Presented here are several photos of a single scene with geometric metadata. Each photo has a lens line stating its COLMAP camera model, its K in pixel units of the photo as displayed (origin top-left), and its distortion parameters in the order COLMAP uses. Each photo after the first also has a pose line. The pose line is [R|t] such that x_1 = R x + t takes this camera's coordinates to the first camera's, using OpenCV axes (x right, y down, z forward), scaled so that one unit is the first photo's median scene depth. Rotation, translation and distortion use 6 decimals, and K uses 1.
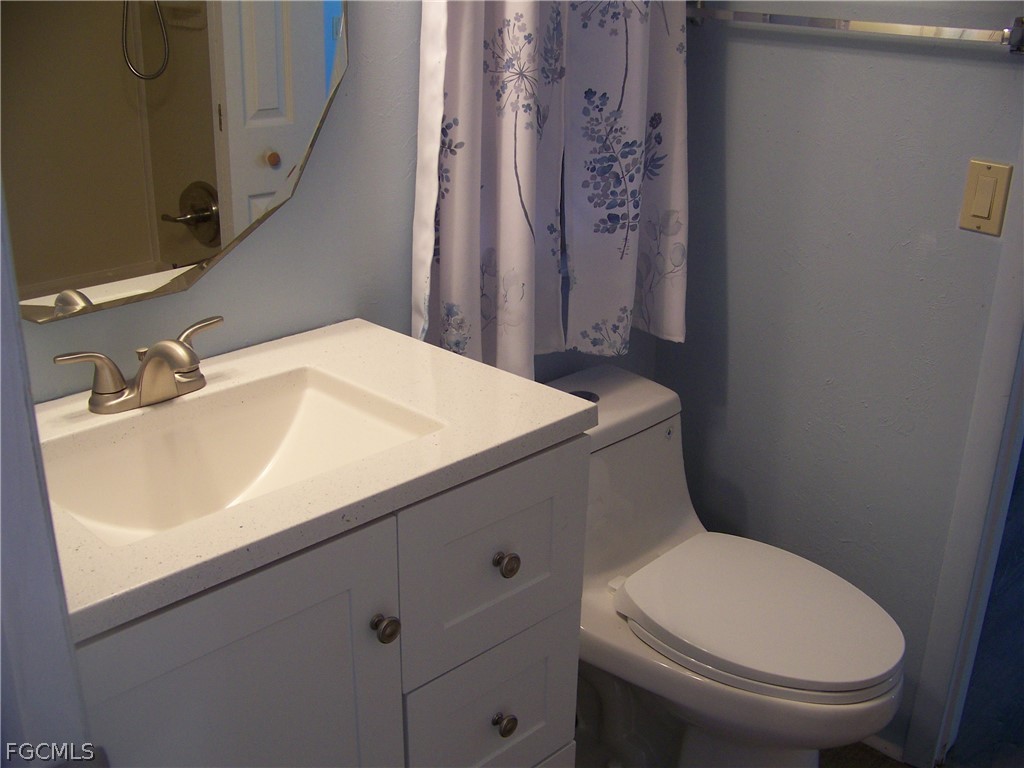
lens RADIAL K [[1090.7, 0, 516.8], [0, 1090.7, 381.8], [0, 0, 1]] dist [-0.253064, 0.330327]
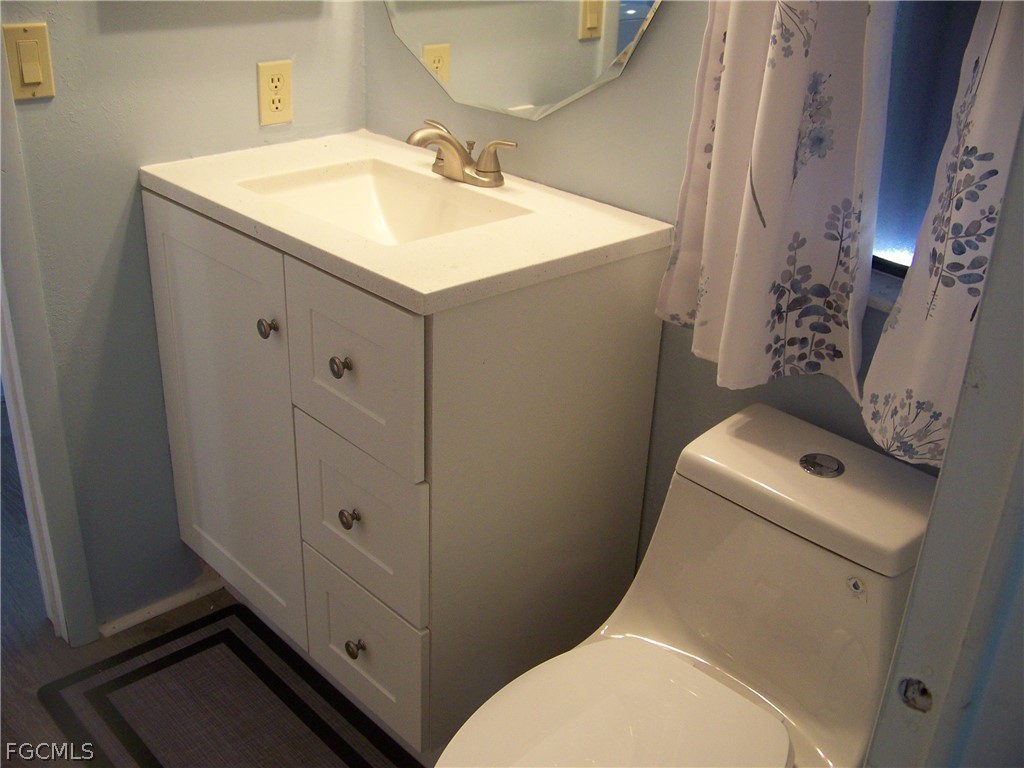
lens RADIAL K [[1090.7, 0, 516.8], [0, 1090.7, 381.8], [0, 0, 1]] dist [-0.253064, 0.330327]
pose [[-0.043404, 0.408035, -0.911934, 0.854511], [-0.395940, 0.831025, 0.390678, -0.282204], [0.917250, 0.378028, 0.125487, 0.846740]]
